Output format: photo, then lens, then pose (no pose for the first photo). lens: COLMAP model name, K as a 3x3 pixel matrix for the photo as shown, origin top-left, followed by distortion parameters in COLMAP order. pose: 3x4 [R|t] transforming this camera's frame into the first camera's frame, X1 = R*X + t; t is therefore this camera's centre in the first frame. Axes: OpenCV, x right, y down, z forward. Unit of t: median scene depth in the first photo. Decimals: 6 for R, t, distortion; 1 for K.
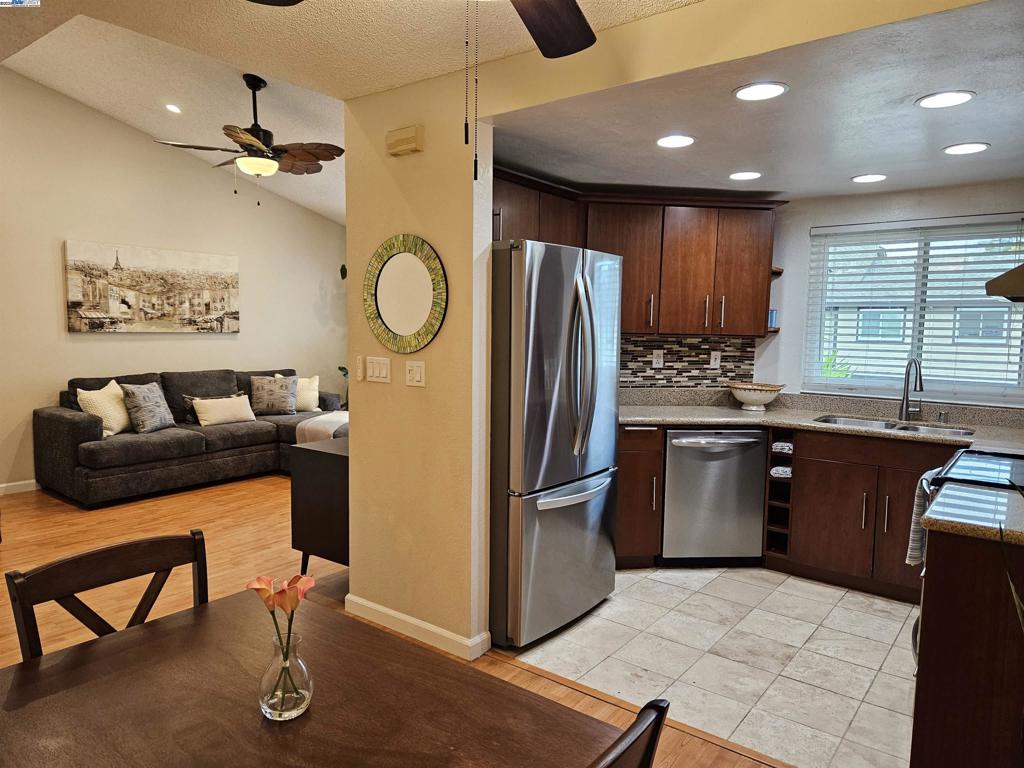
lens RADIAL K [[684.2, 0, 513.8], [0, 684.2, 386.0], [0, 0, 1]] dist [0.067103, -0.057559]
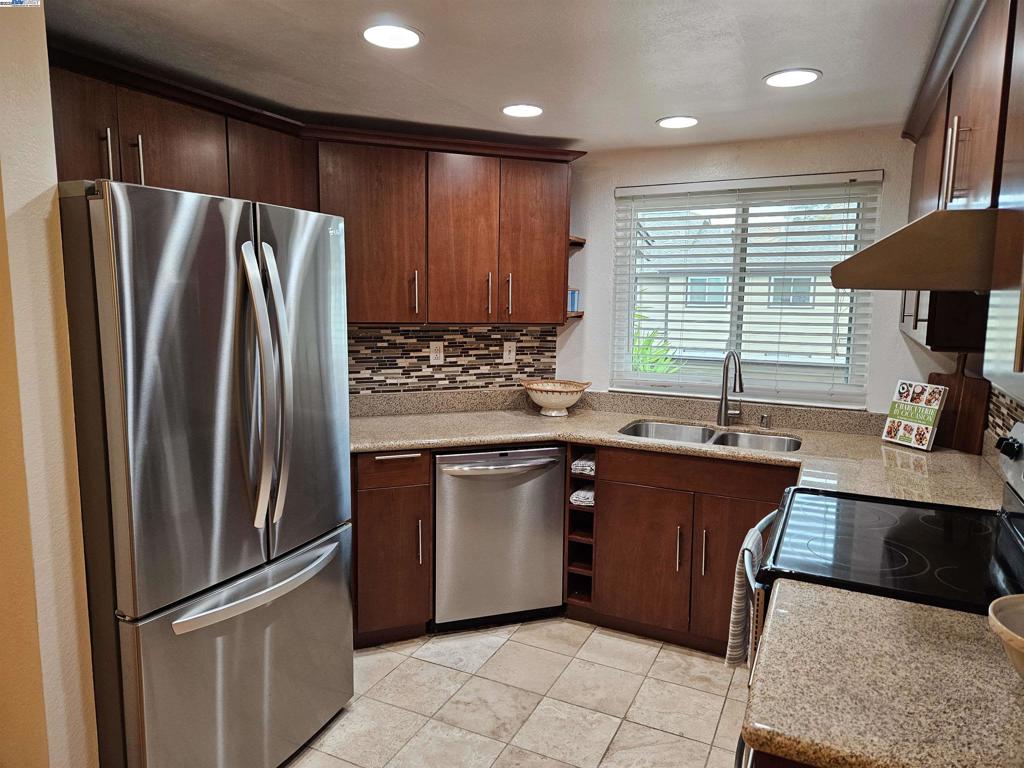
lens RADIAL K [[684.2, 0, 509.9], [0, 684.2, 376.1], [0, 0, 1]] dist [0.067103, -0.057559]
pose [[0.978564, -0.031625, 0.203502, 0.131184], [0.024703, 0.999030, 0.036467, -0.039514], [-0.204458, -0.030658, 0.978395, 0.222191]]
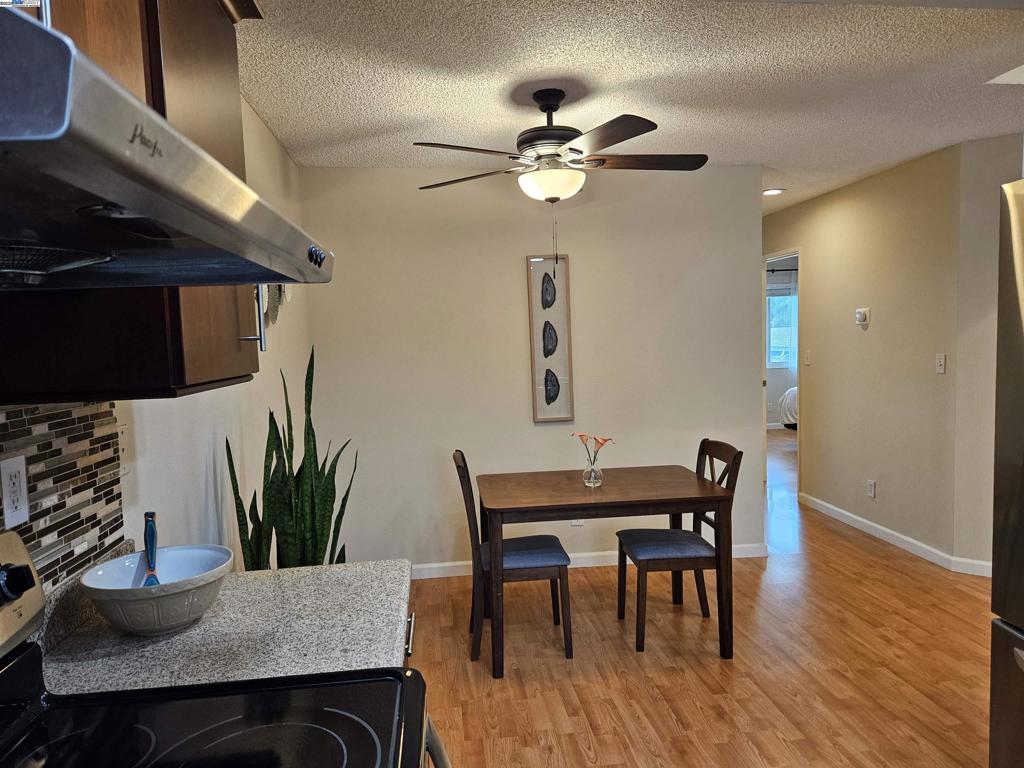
lens RADIAL K [[684.2, 0, 512.5], [0, 684.2, 389.7], [0, 0, 1]] dist [0.067103, -0.057559]
pose [[-0.722852, 0.060714, -0.688331, 0.453325], [-0.042195, 0.990395, 0.131668, -0.060906], [0.689714, 0.124221, -0.713347, 0.707915]]
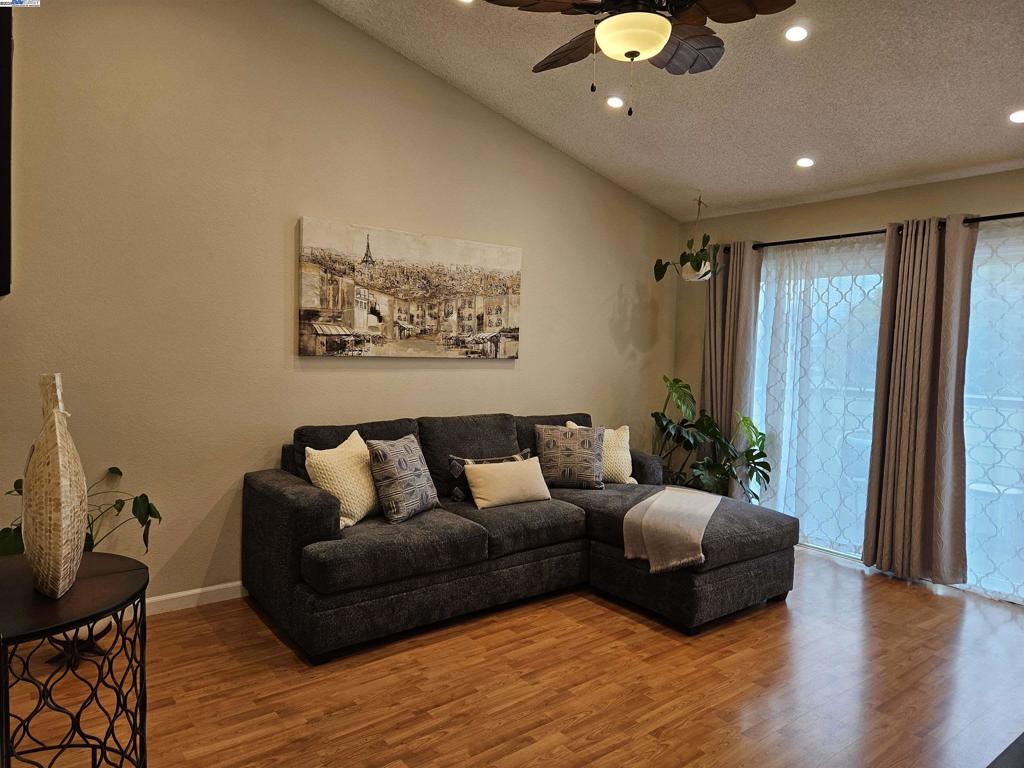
lens RADIAL K [[684.2, 0, 522.4], [0, 684.2, 374.2], [0, 0, 1]] dist [0.067103, -0.057559]
pose [[0.967059, 0.019508, -0.253802, -0.342305], [-0.033323, 0.998181, -0.050247, -0.043809], [0.252360, 0.057050, 0.965950, 0.541349]]
